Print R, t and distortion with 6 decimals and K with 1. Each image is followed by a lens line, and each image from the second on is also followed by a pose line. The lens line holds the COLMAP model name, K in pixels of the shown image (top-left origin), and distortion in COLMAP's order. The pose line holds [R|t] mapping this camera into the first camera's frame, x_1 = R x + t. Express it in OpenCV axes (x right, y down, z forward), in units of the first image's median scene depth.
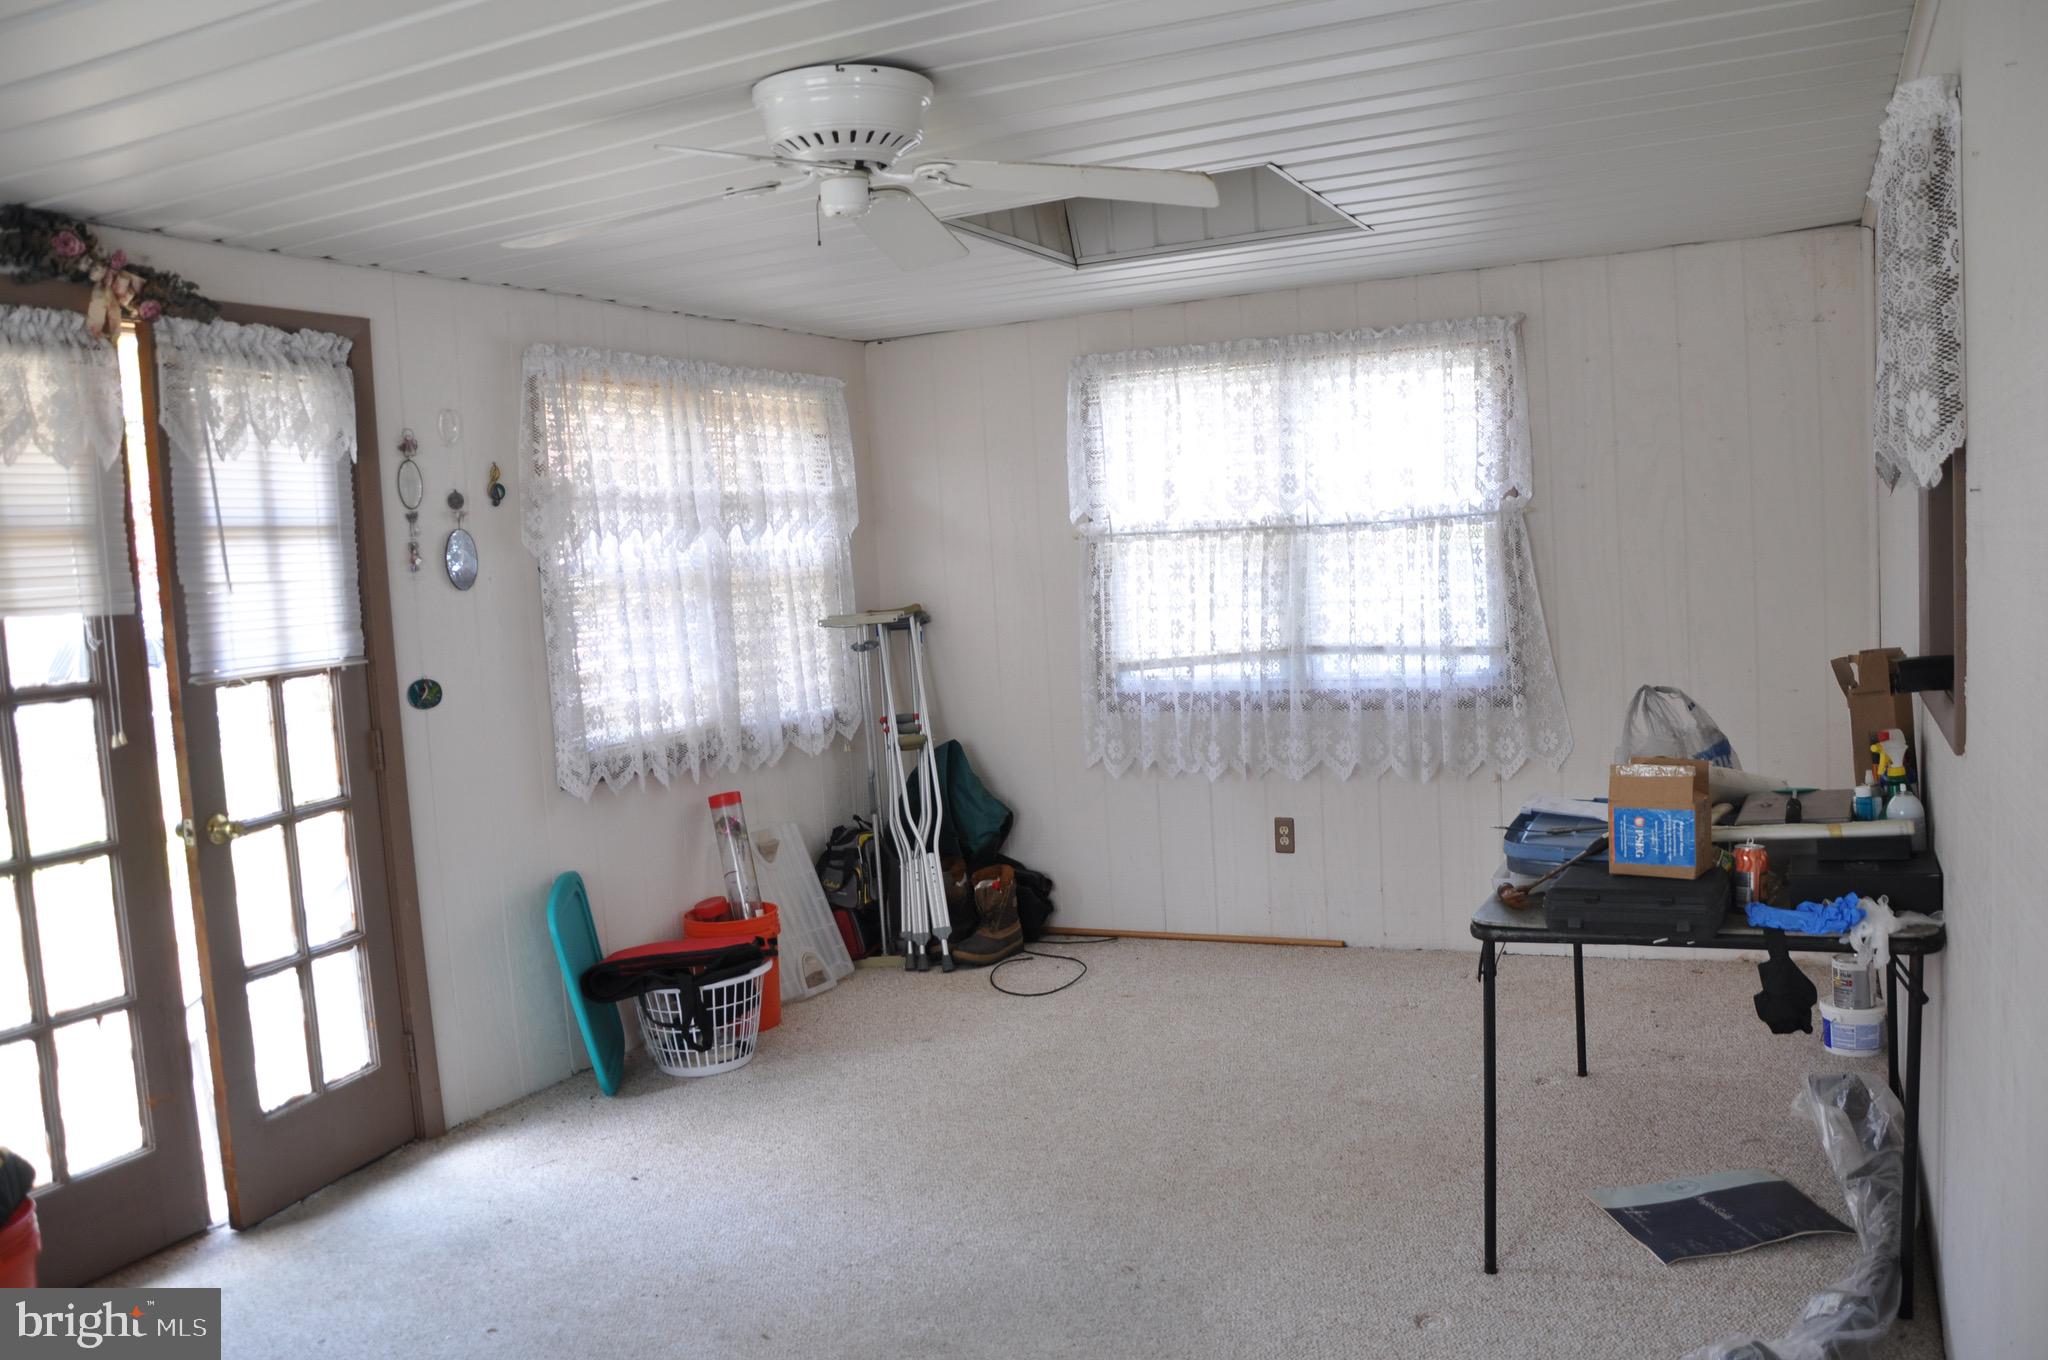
lens RADIAL K [[1602.0, 0, 1025.4], [0, 1602.0, 685.7], [0, 0, 1]] dist [-0.116002, 0.051321]
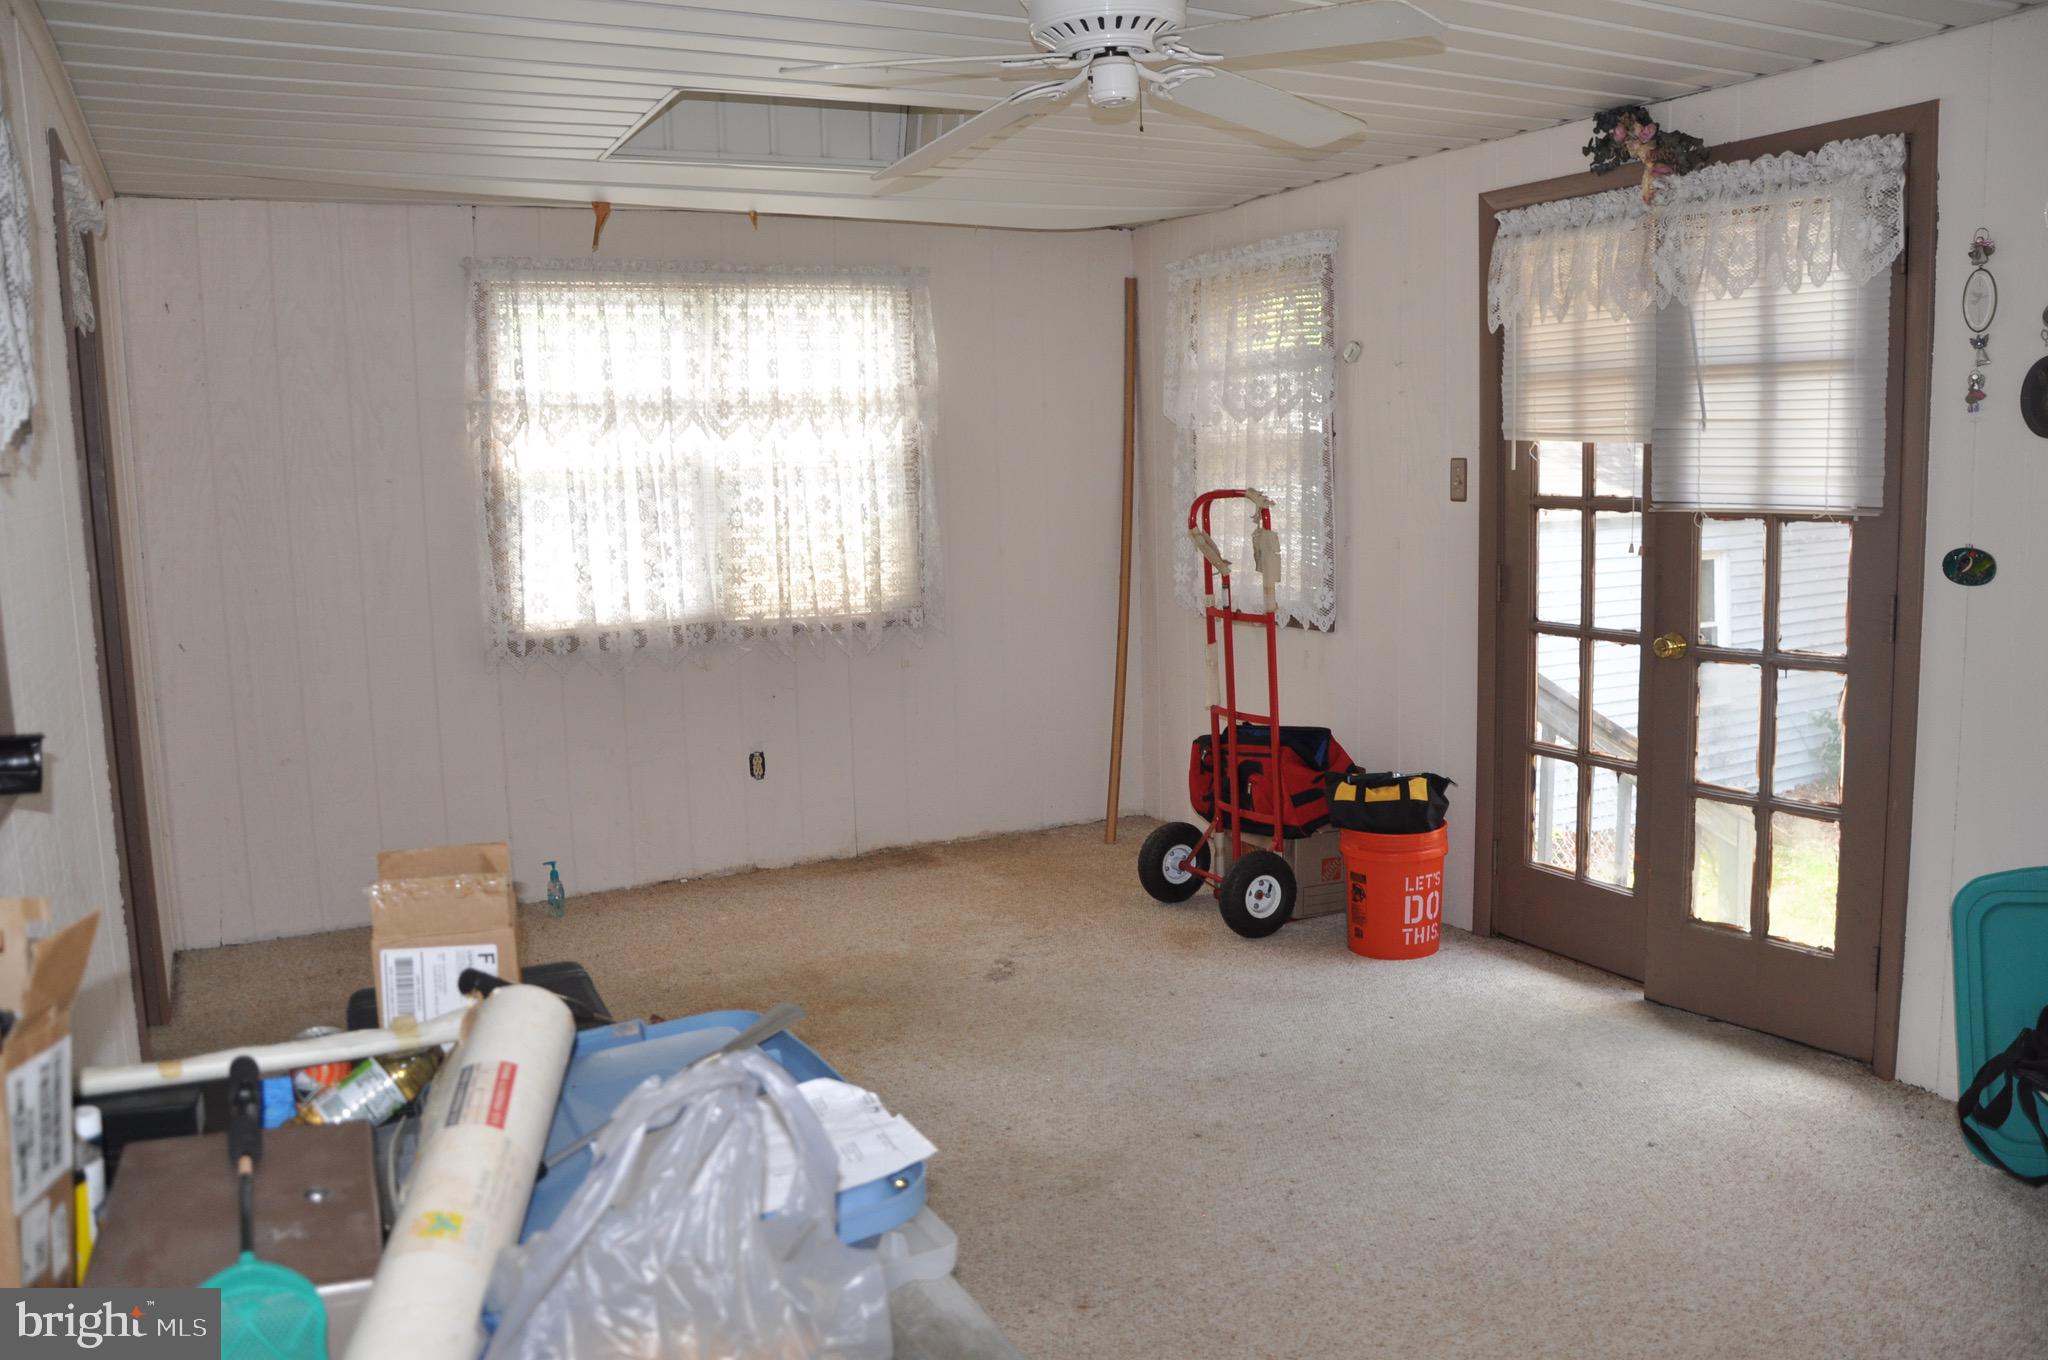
lens RADIAL K [[1602.0, 0, 1020.6], [0, 1602.0, 683.3], [0, 0, 1]] dist [-0.116002, 0.051321]
pose [[-0.606313, 0.179335, -0.774741, 0.586265], [-0.011120, 0.972232, 0.233753, -0.127457], [0.795148, 0.150343, -0.587483, 1.210015]]
